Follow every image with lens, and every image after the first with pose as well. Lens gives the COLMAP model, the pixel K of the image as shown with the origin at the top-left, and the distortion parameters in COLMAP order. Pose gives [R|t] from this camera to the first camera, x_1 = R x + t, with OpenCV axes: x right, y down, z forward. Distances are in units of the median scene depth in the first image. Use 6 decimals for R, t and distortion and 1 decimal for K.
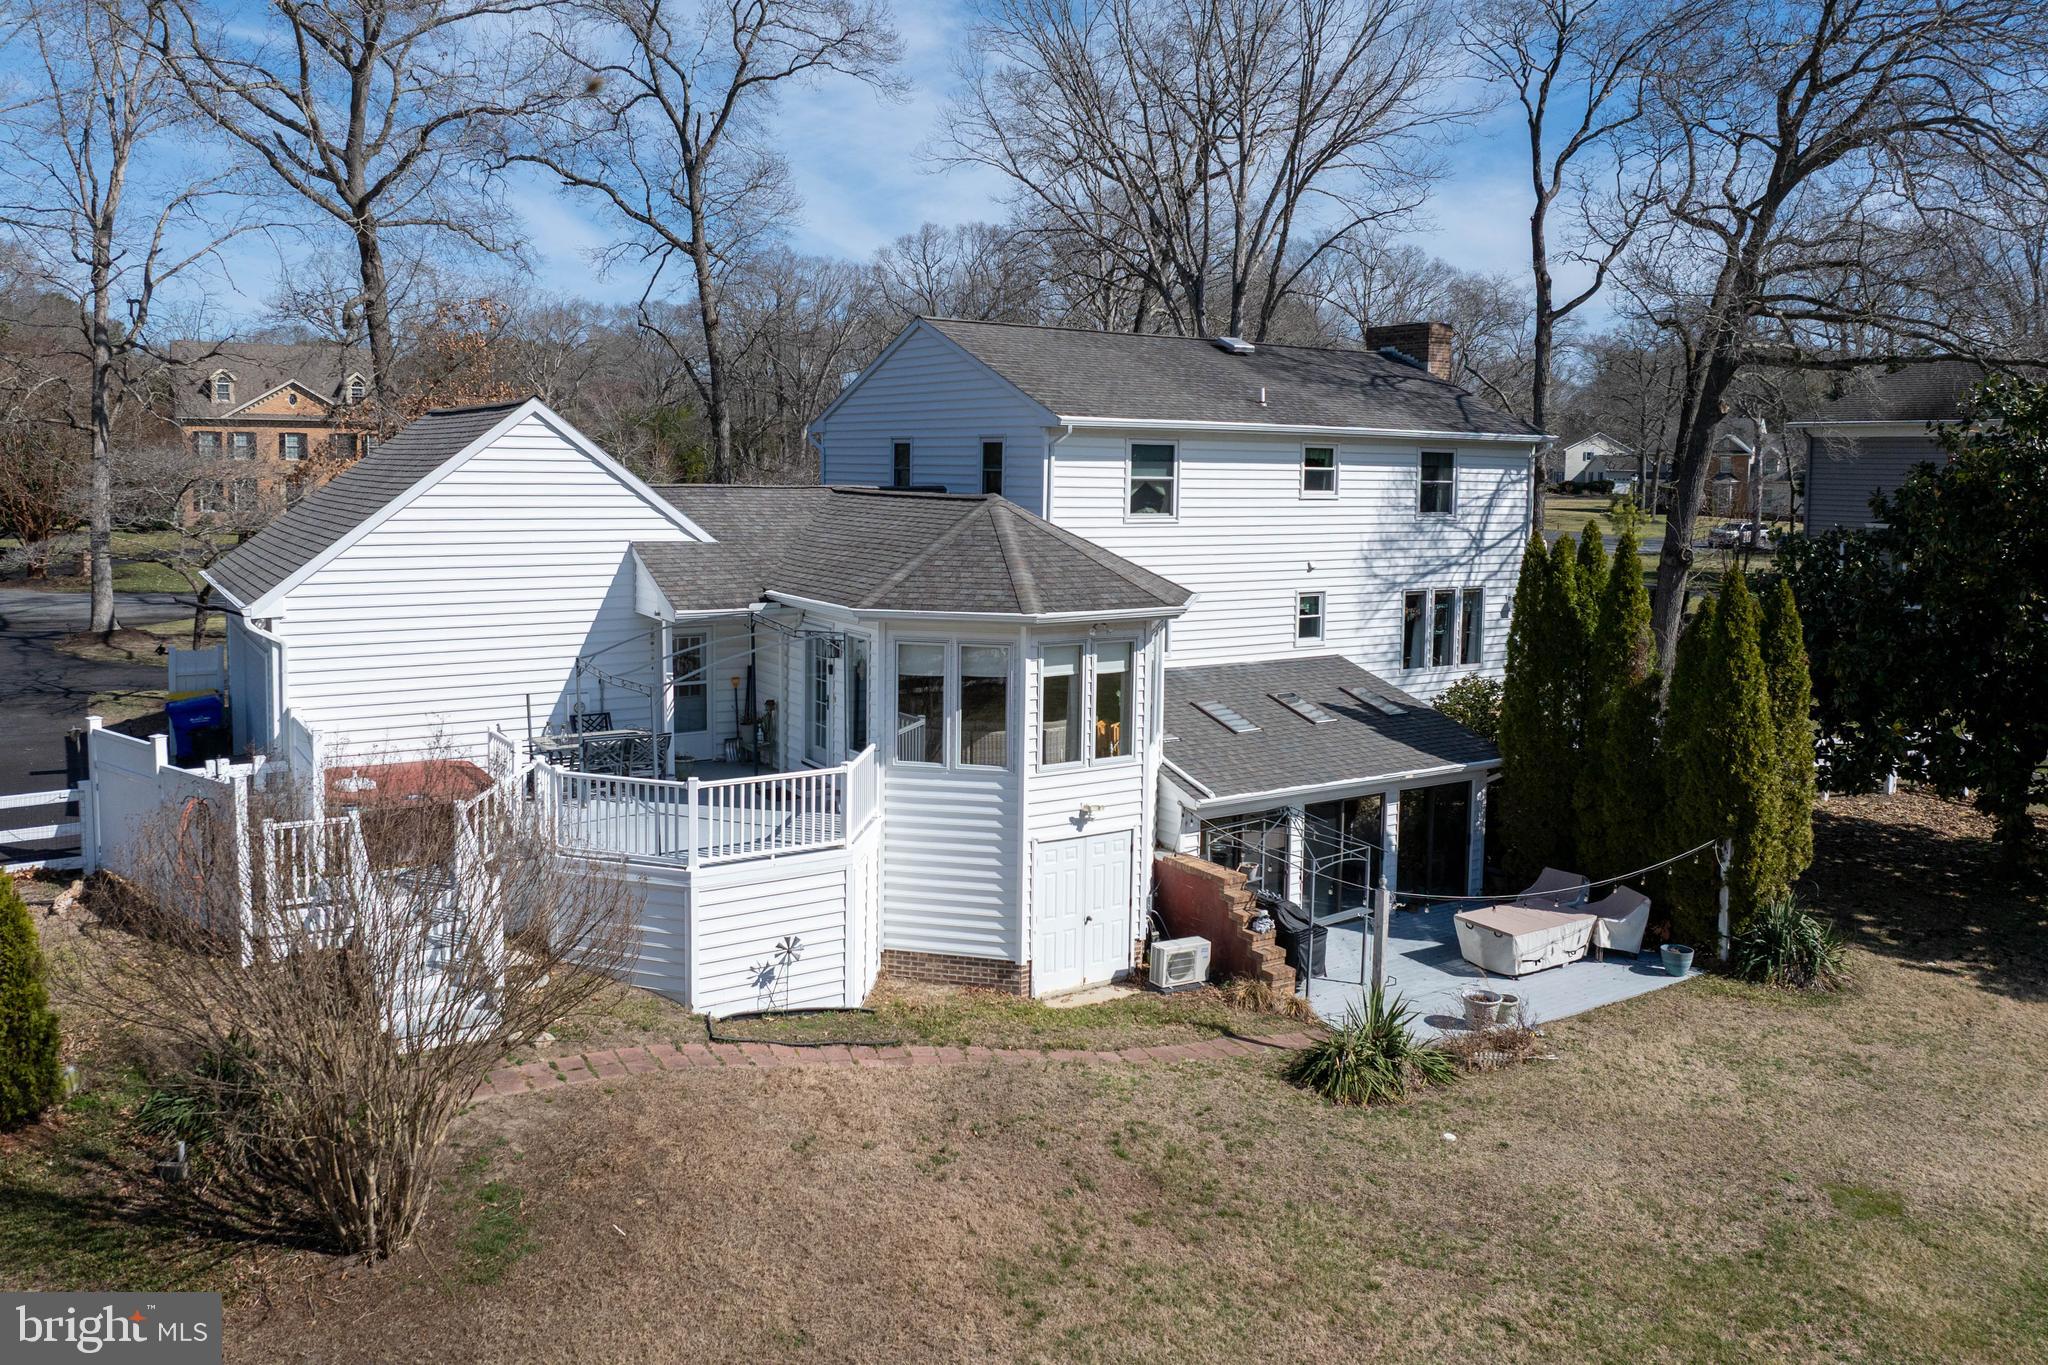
lens RADIAL K [[1510.7, 0, 995.7], [0, 1510.7, 684.9], [0, 0, 1]] dist [-0.032184, -0.000575]
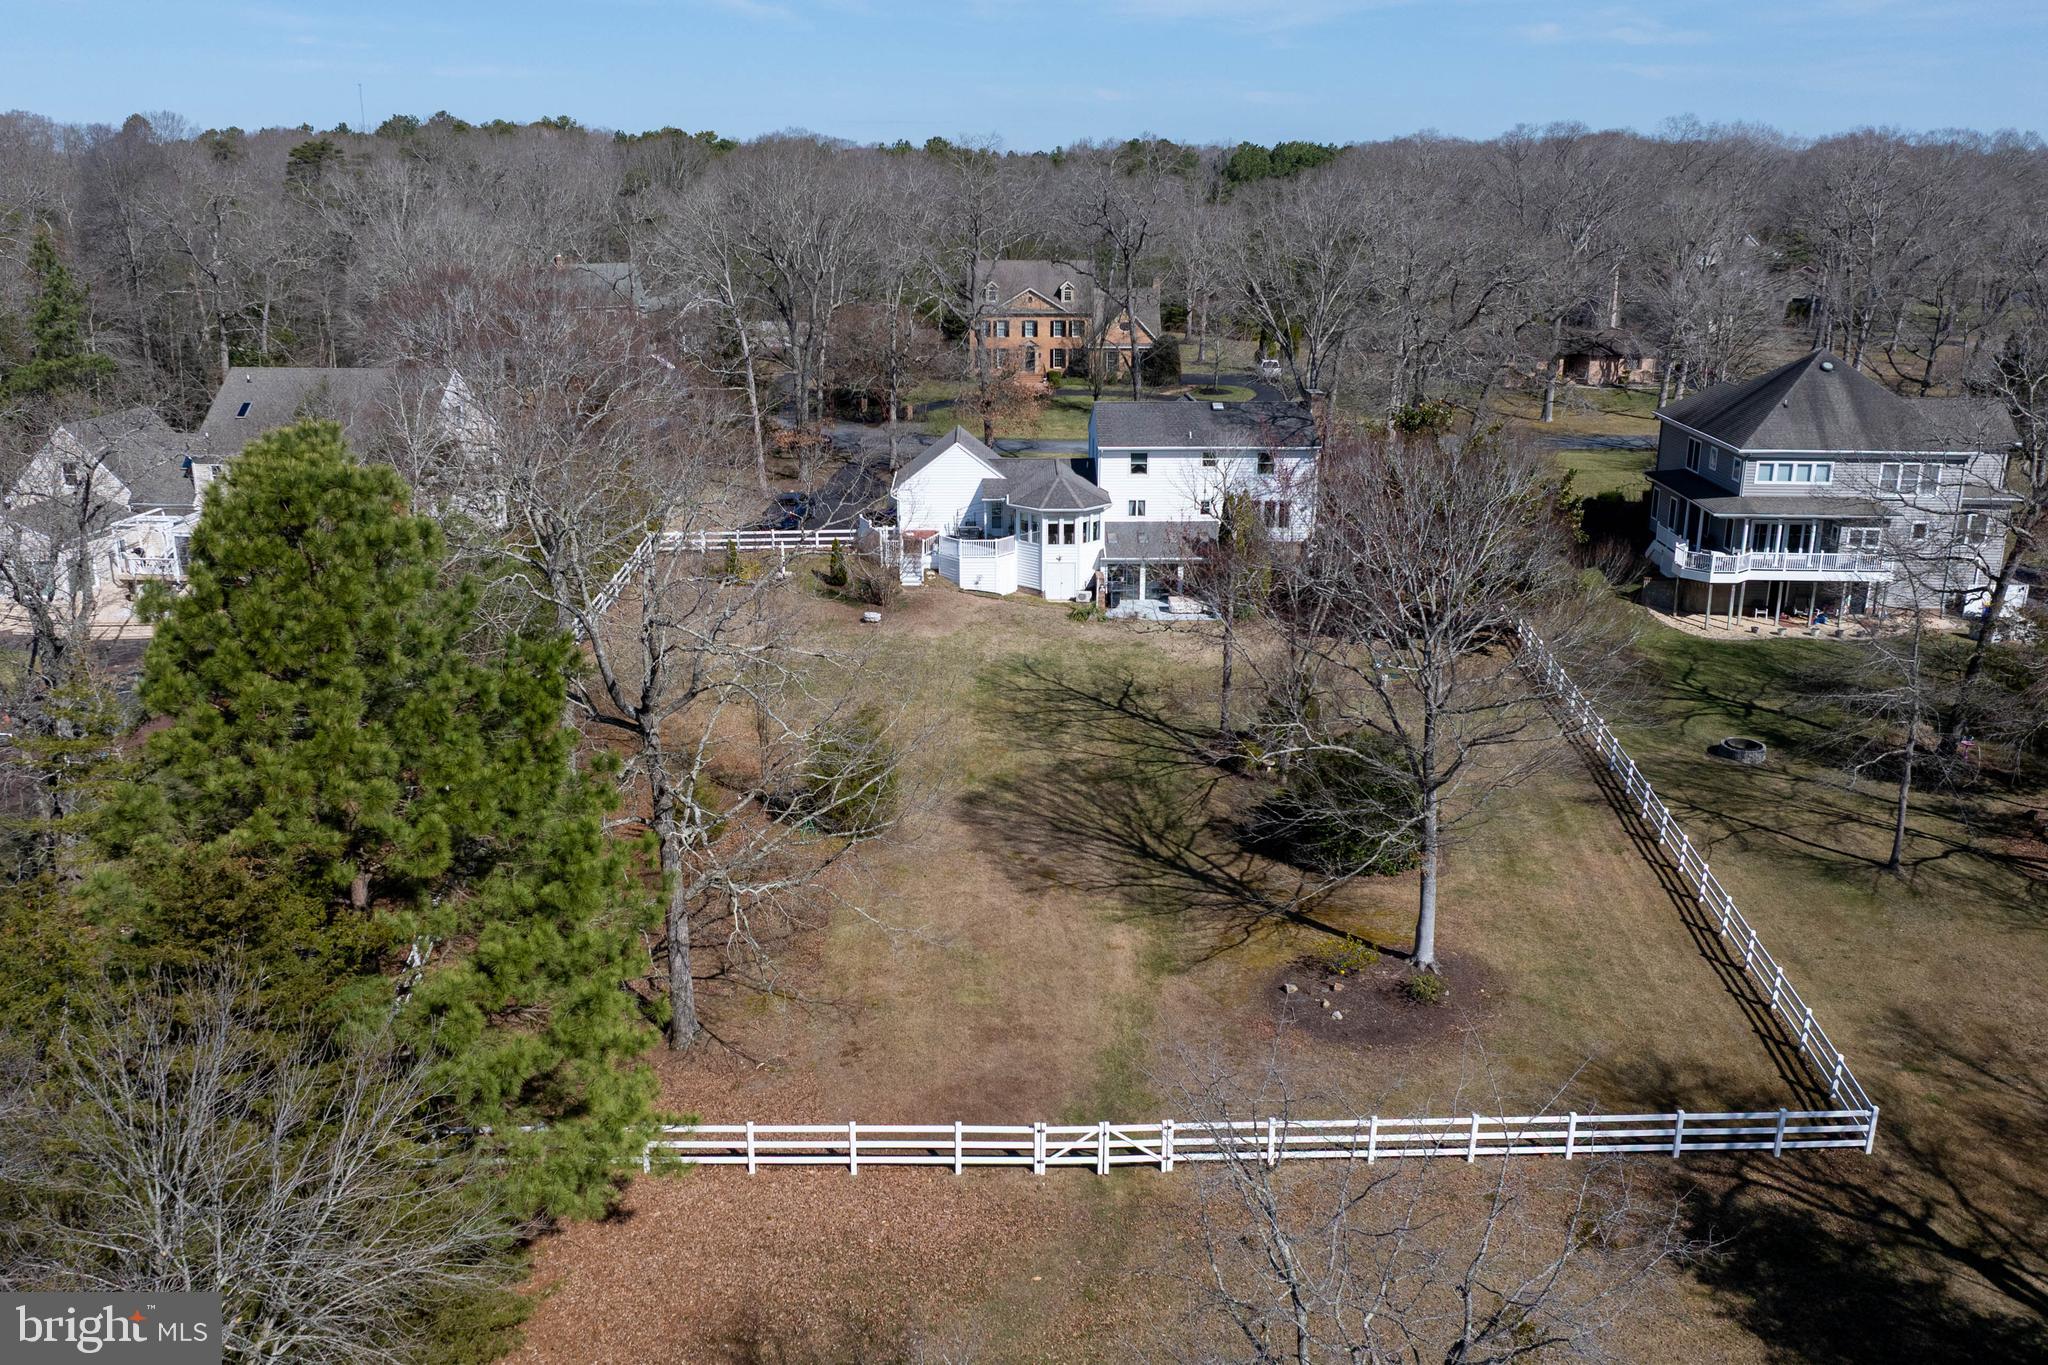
lens RADIAL K [[1510.7, 0, 995.7], [0, 1510.7, 684.9], [0, 0, 1]] dist [-0.032184, -0.000575]
pose [[0.852937, 0.154422, -0.498650, 1.865004], [-0.068169, 0.980013, 0.186888, -0.307171], [0.517543, -0.125412, 0.846417, -2.426690]]
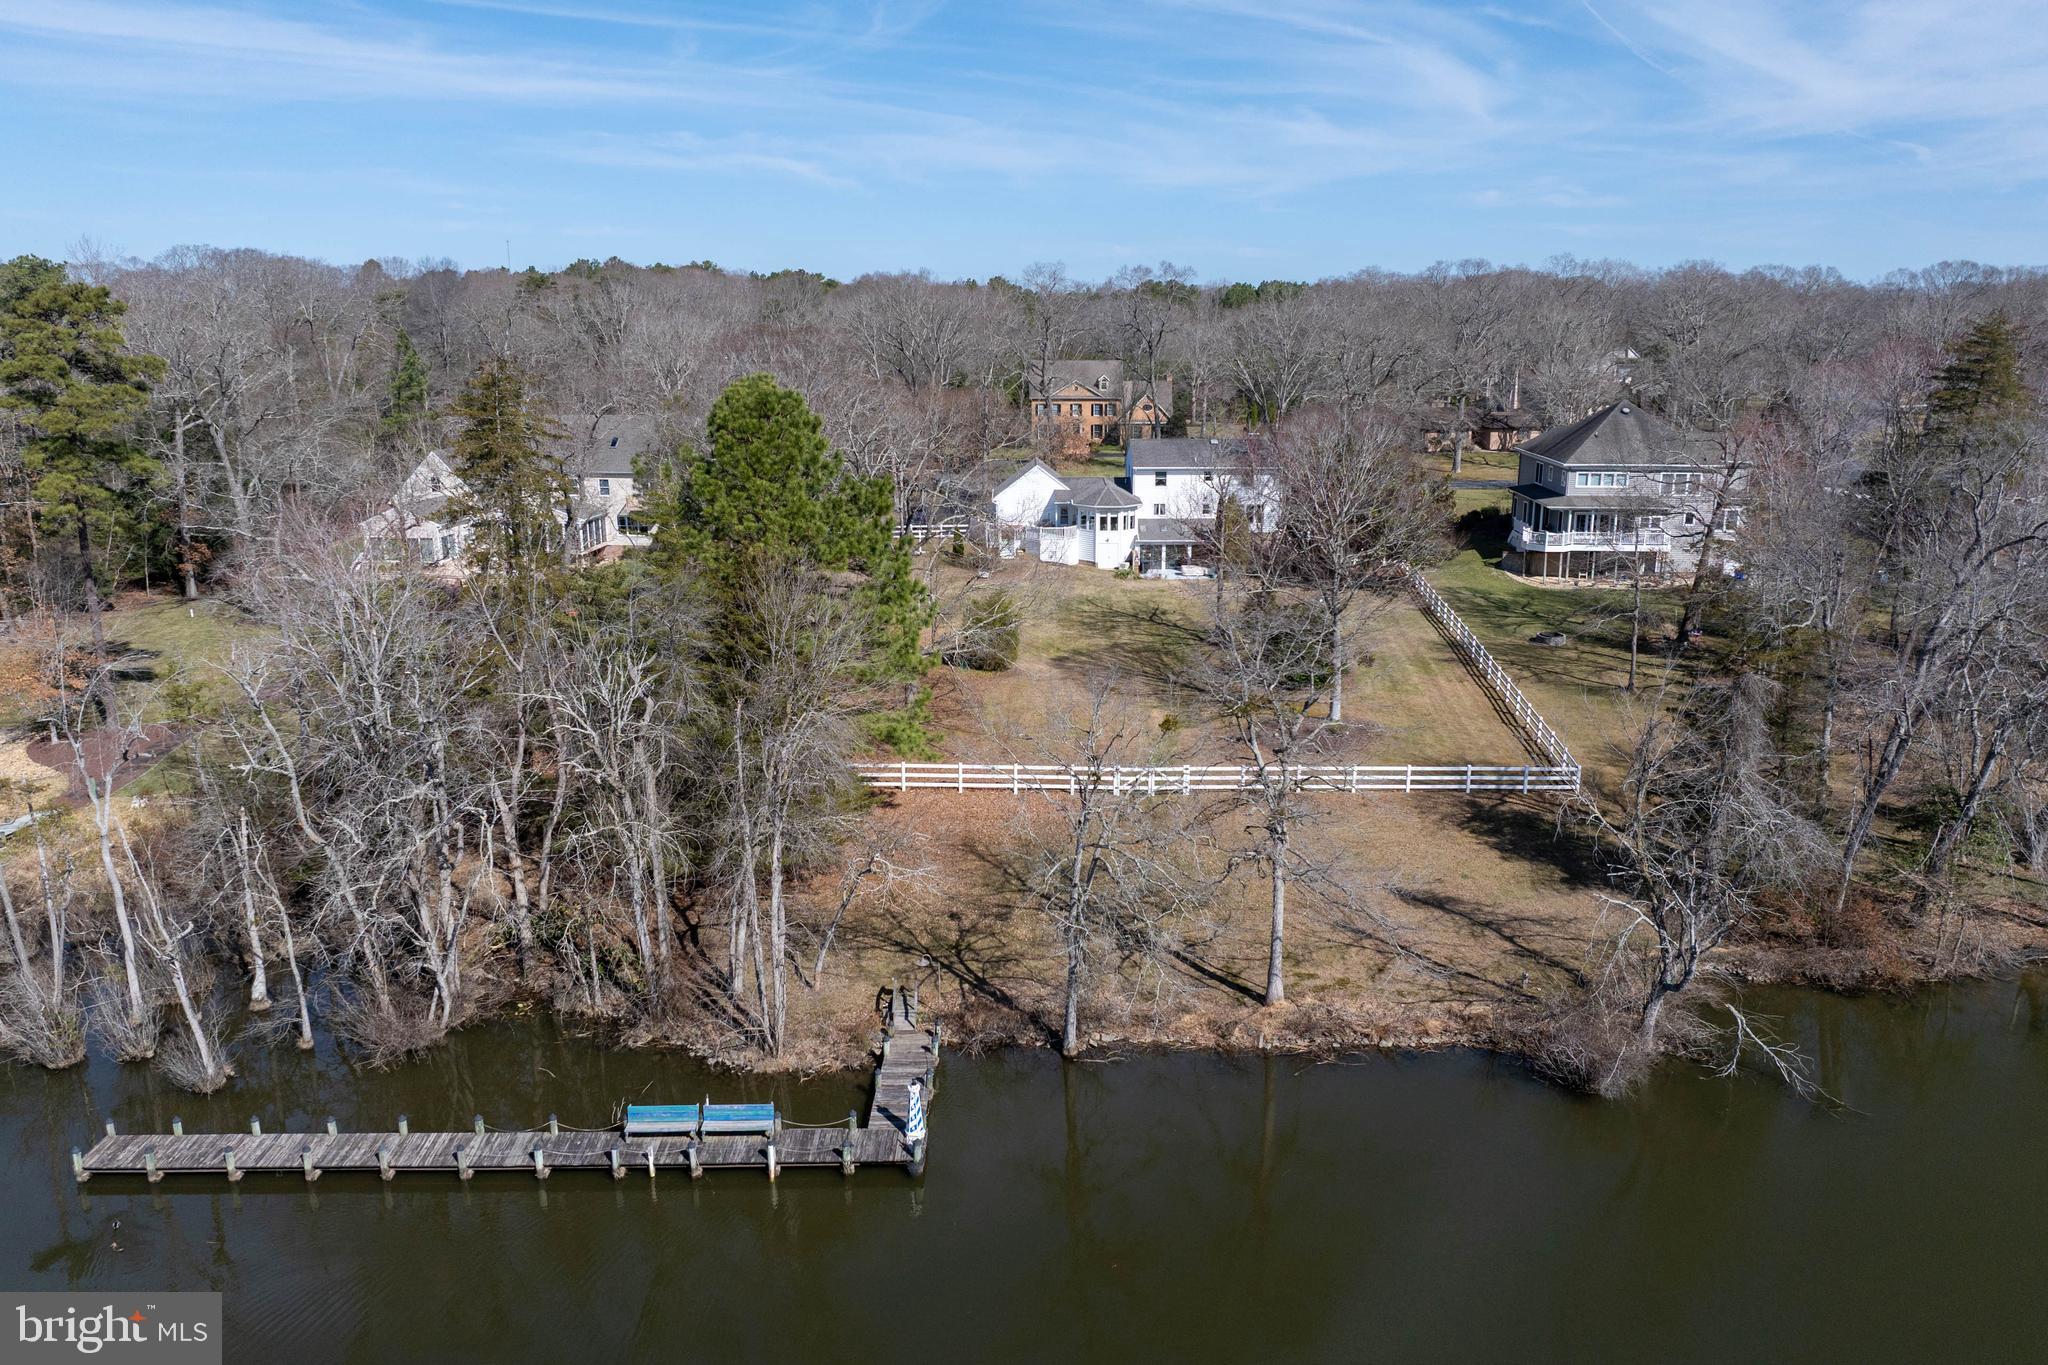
lens RADIAL K [[1241.3, 0, 1021.6], [0, 1241.3, 656.0], [0, 0, 1]] dist [-0.024678, -0.000554]
pose [[0.847093, 0.128525, -0.515669, 2.230568], [-0.069138, 0.988721, 0.132854, -0.085194], [0.526928, -0.076888, 0.846425, -3.211643]]
